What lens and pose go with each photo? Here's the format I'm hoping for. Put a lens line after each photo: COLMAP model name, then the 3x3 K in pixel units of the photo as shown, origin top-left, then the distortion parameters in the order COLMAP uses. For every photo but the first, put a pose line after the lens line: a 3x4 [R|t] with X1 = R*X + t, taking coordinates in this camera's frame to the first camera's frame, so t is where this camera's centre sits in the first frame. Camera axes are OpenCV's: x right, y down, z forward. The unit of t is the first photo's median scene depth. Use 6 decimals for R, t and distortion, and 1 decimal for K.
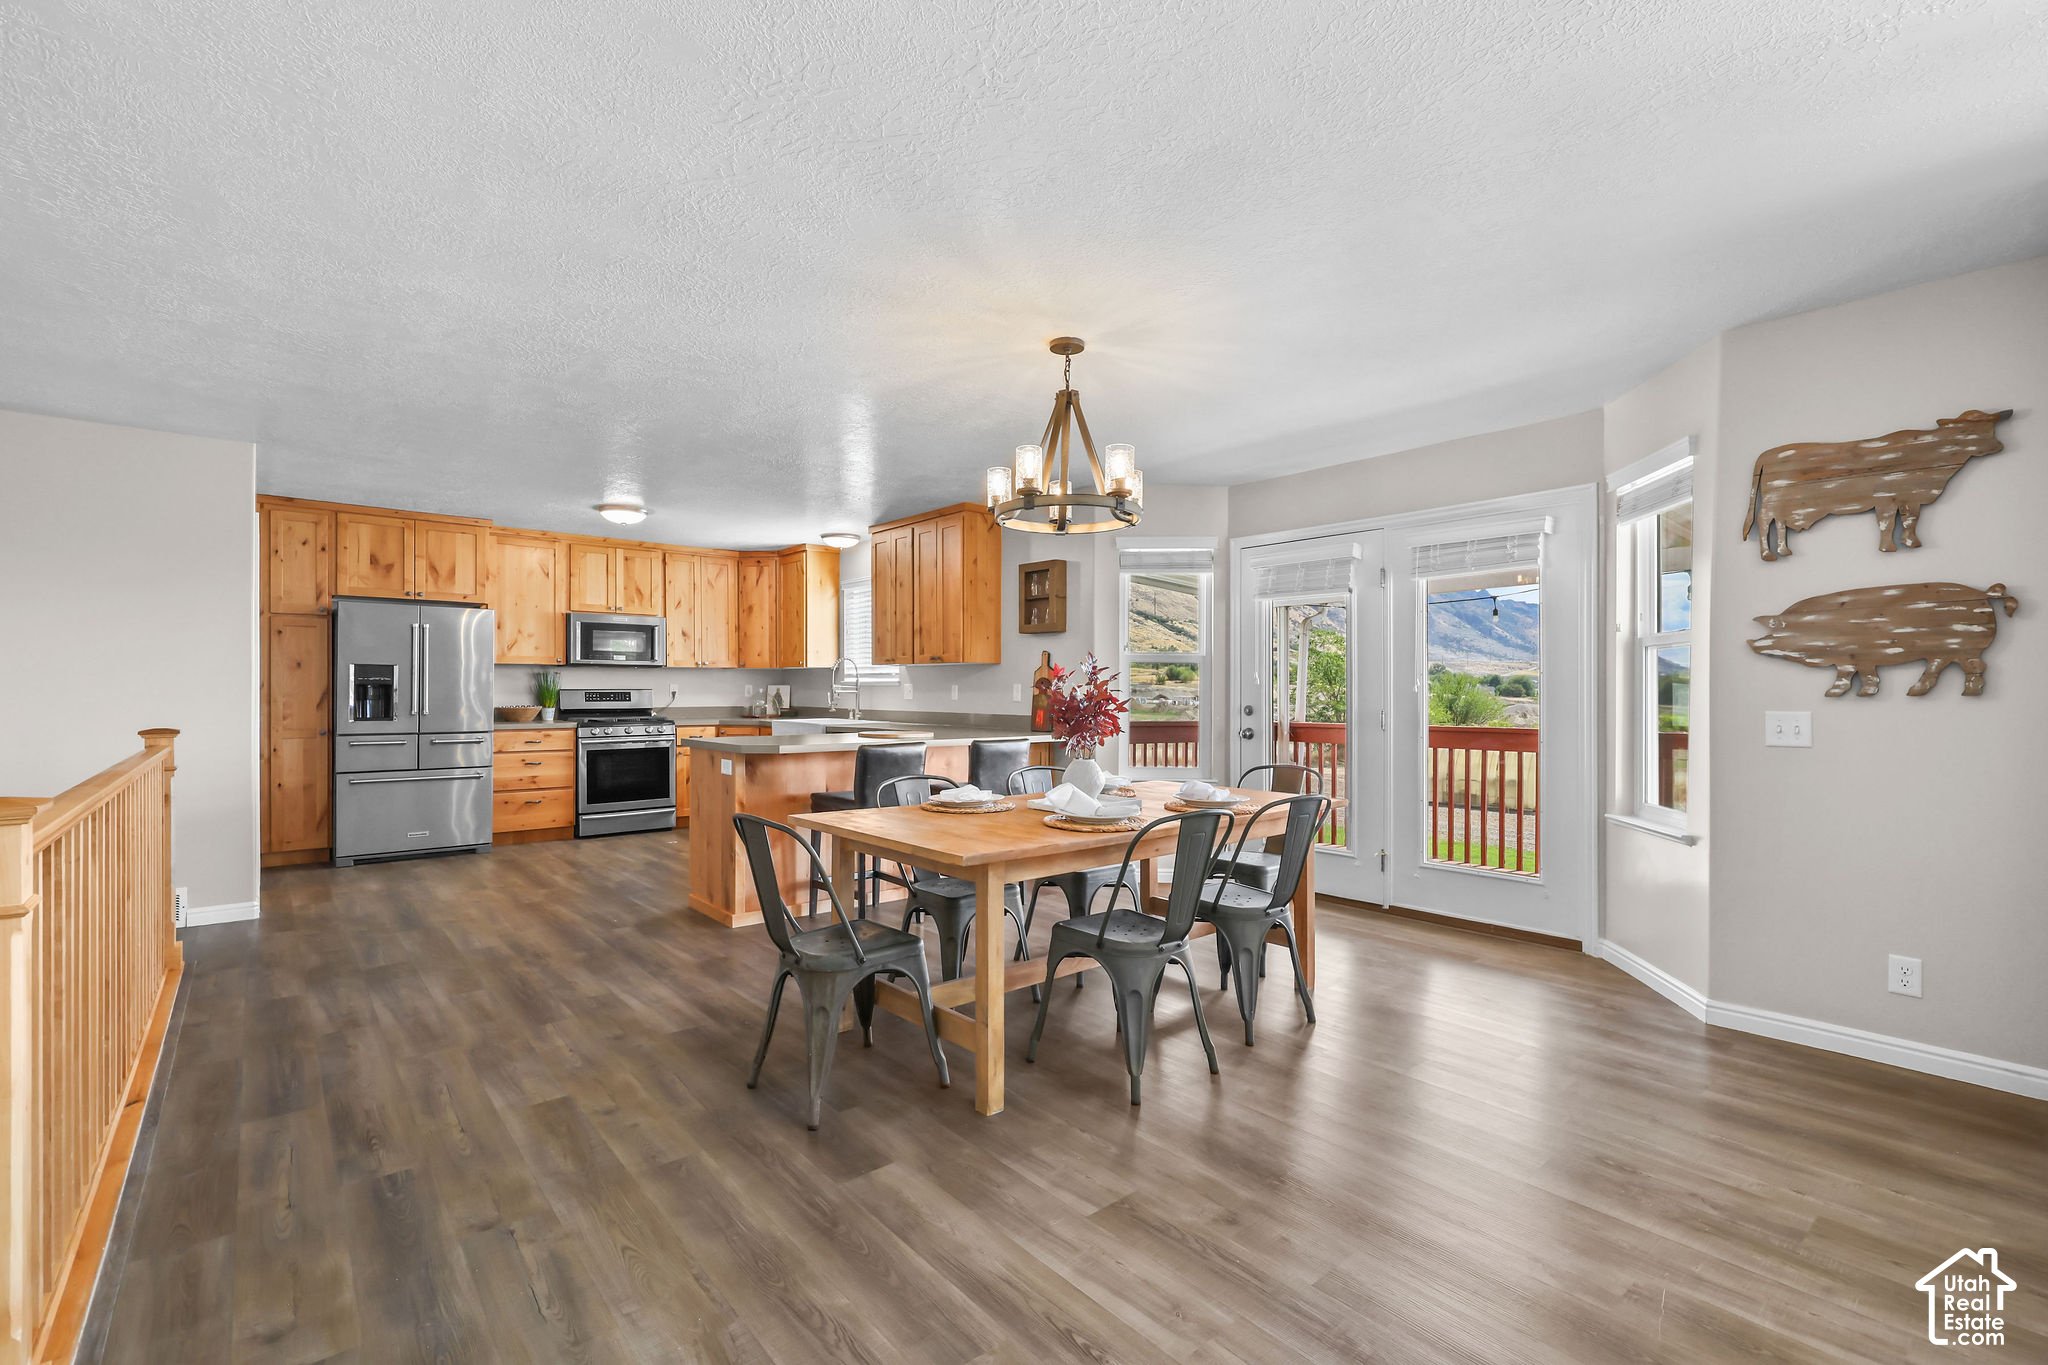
lens RADIAL K [[898.3, 0, 1024.4], [0, 898.3, 688.3], [0, 0, 1]] dist [0.001511, -0.000281]
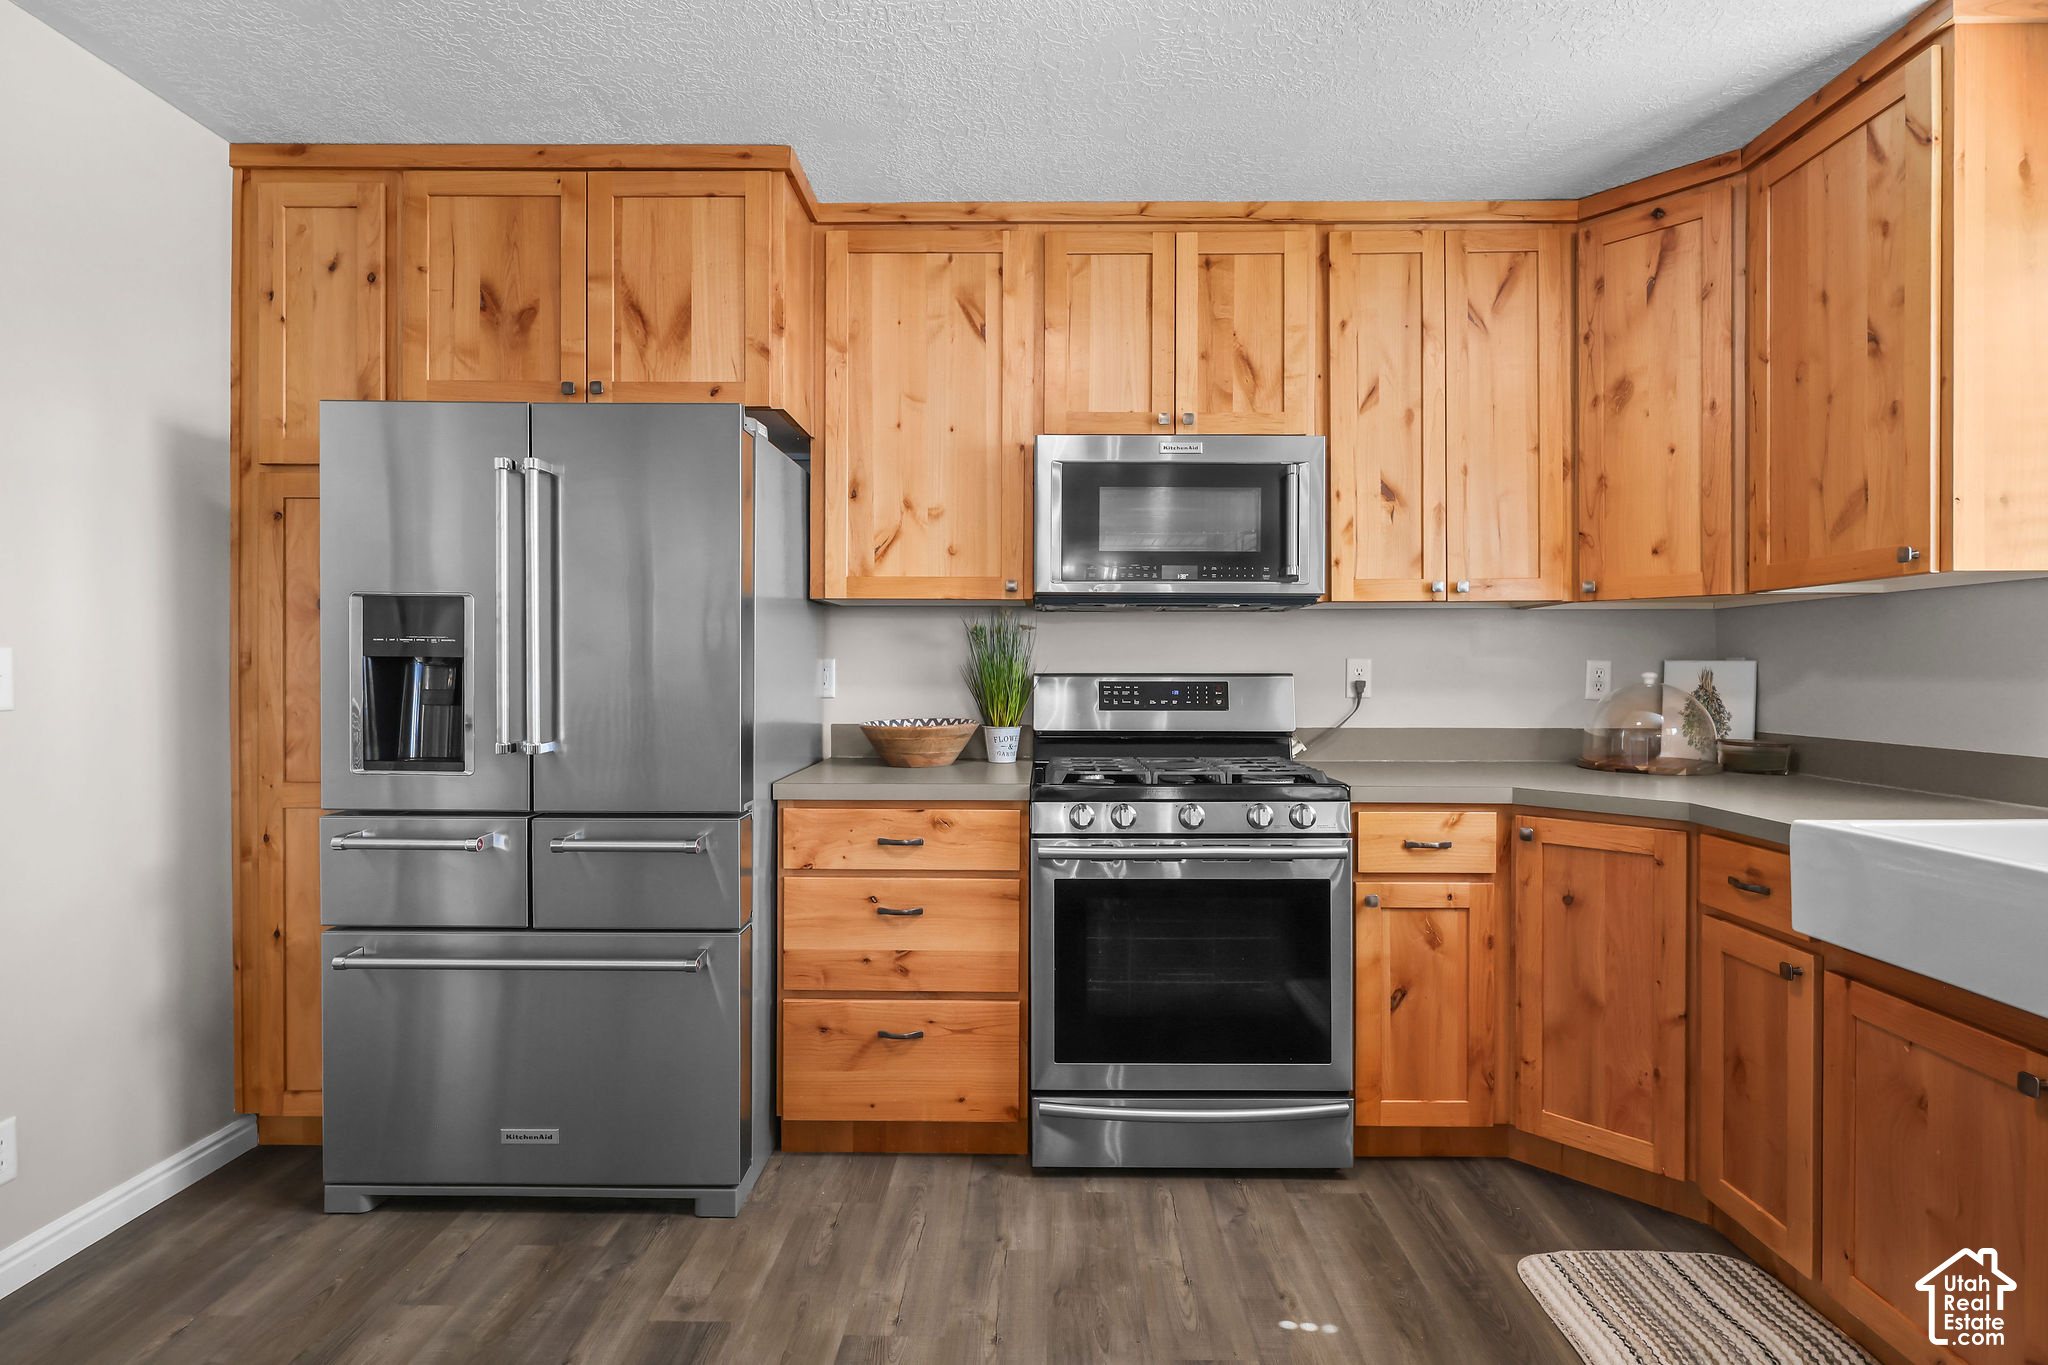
lens RADIAL K [[1019.8, 0, 1026.5], [0, 1019.8, 678.3], [0, 0, 1]] dist [0.017360, 0.000343]
pose [[0.746462, 0.001725, -0.665426, -0.254598], [0.000350, 0.999995, 0.002985, 0.001649], [0.665428, -0.002461, 0.746458, 0.700580]]
